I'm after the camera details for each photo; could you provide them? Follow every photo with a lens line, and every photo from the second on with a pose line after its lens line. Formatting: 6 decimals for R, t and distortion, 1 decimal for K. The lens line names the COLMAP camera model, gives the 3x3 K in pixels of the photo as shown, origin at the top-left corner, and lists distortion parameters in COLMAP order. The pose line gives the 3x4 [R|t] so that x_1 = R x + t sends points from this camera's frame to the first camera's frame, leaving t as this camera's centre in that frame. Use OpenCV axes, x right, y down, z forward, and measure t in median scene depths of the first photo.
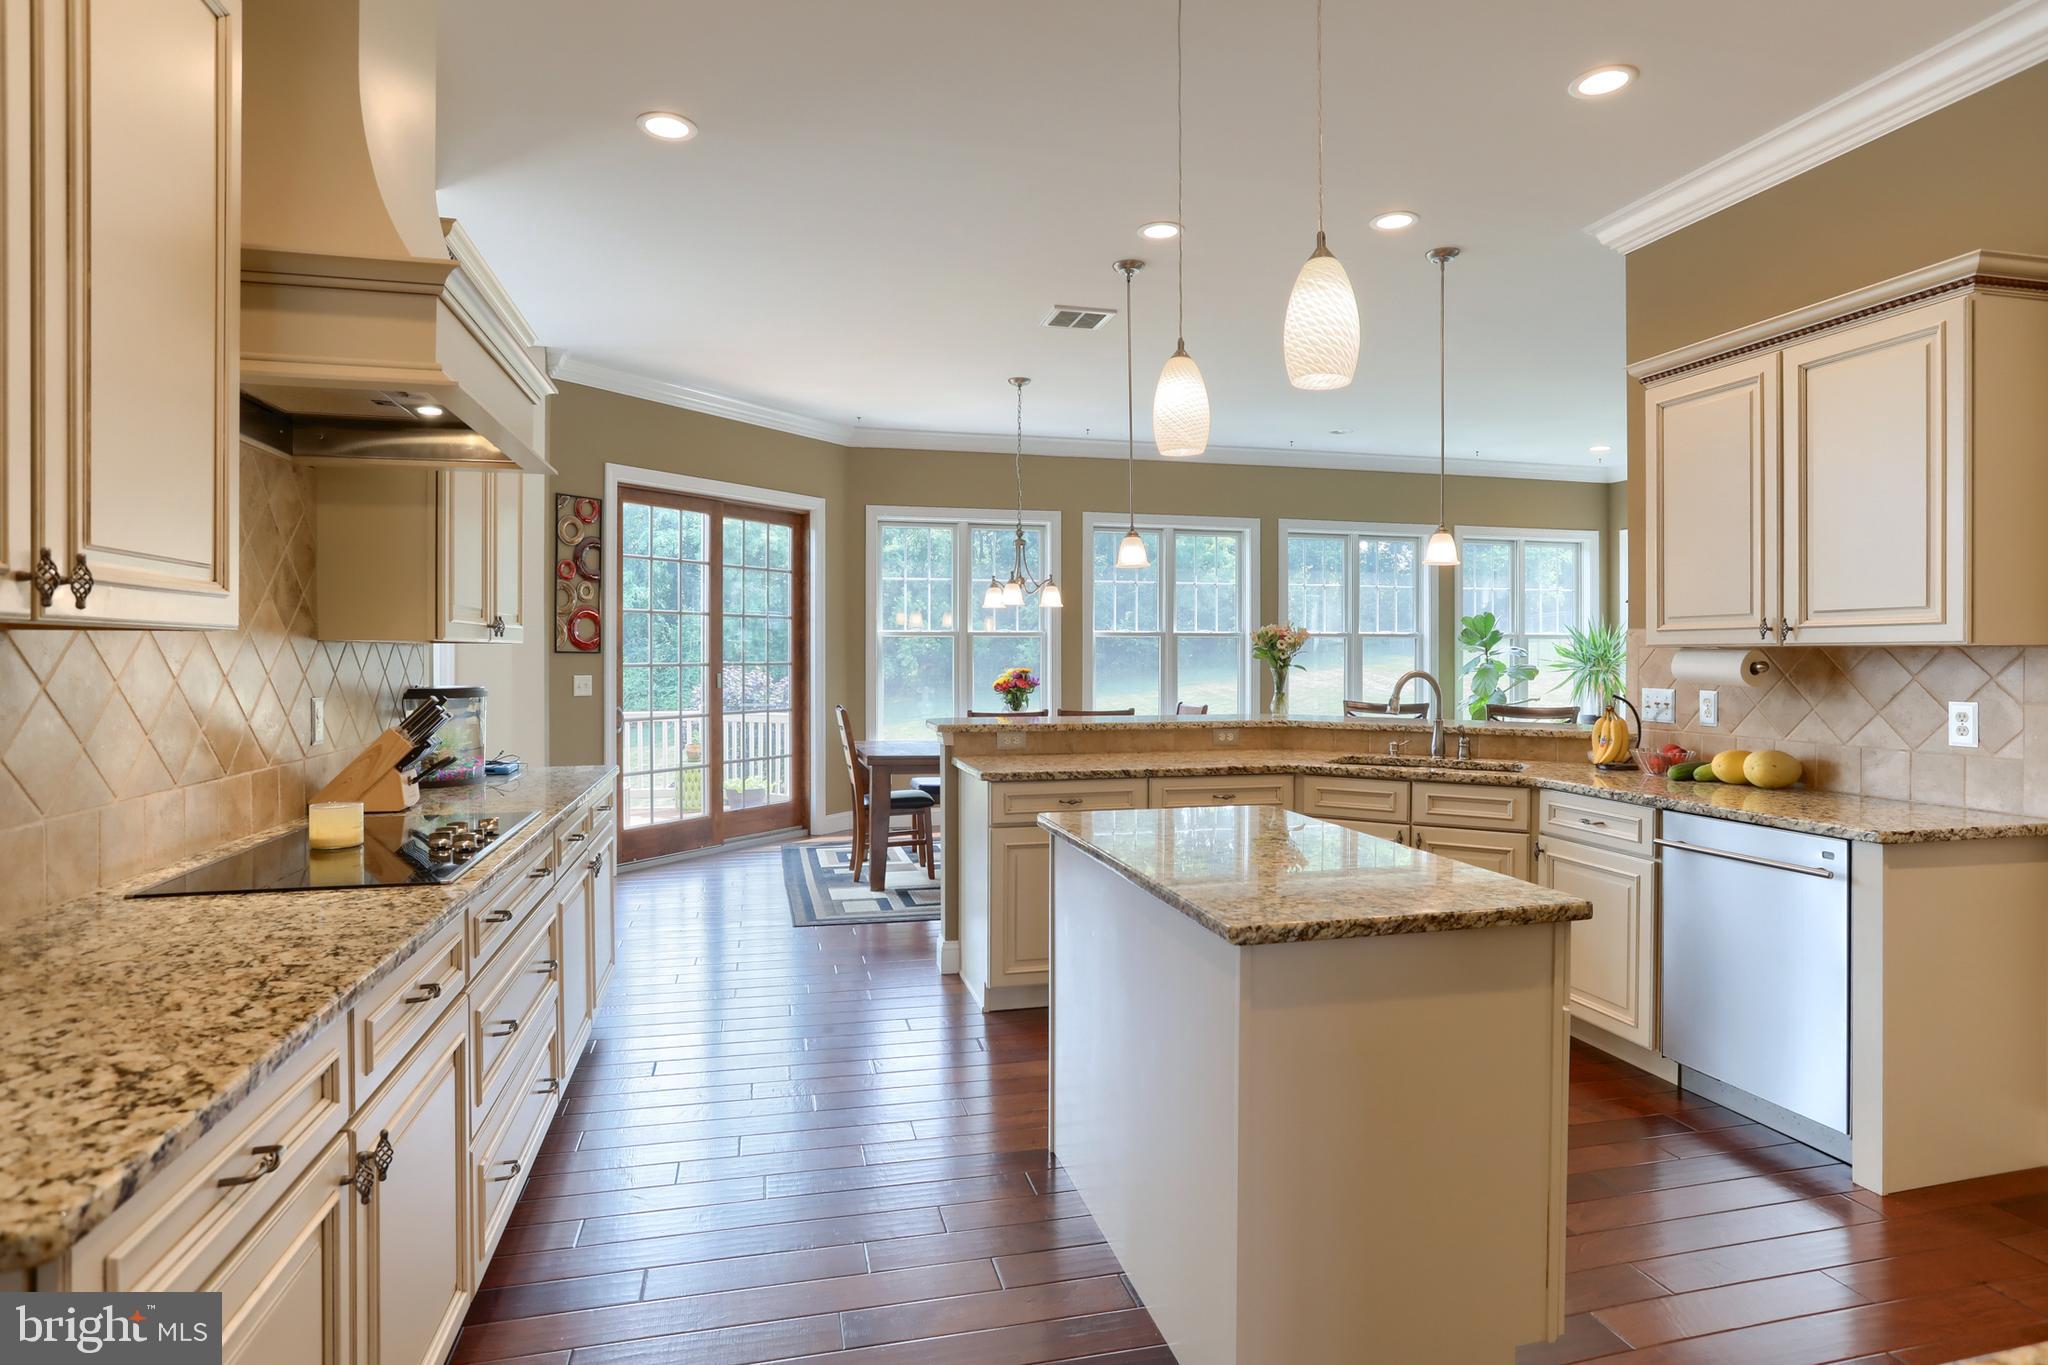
lens RADIAL K [[1056.4, 0, 1023.8], [0, 1056.4, 657.9], [0, 0, 1]] dist [-0.000294, -0.000013]
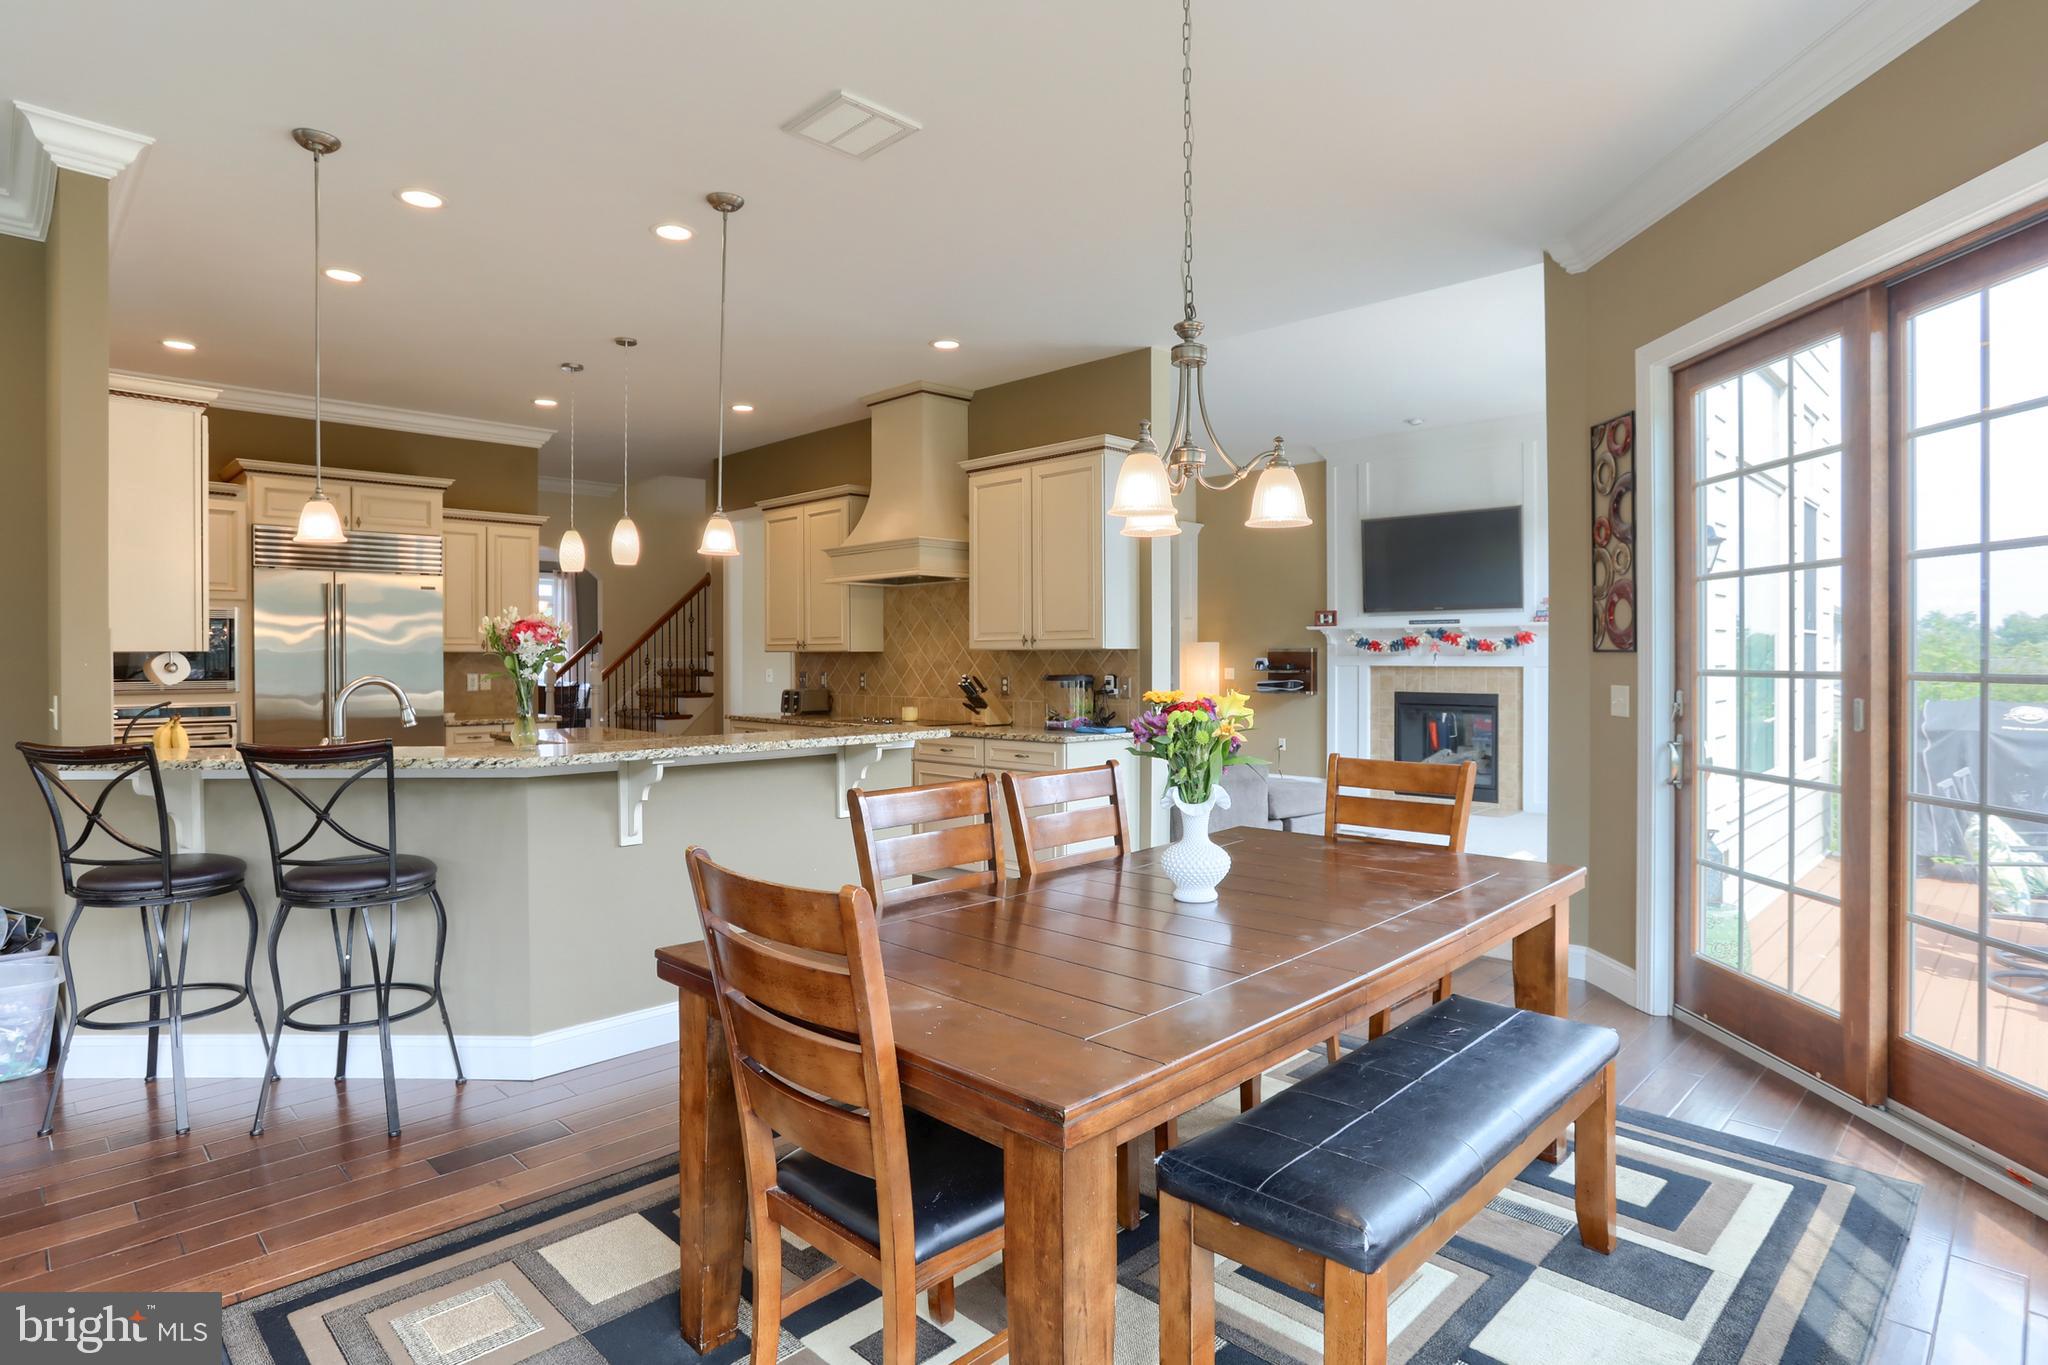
lens RADIAL K [[1056.4, 0, 1023.8], [0, 1056.4, 657.9], [0, 0, 1]] dist [-0.000294, -0.000013]
pose [[-0.850266, 0.002035, -0.526349, 0.259550], [0.001061, 0.999997, 0.002153, -0.002364], [0.526351, 0.001273, -0.850266, 1.403360]]
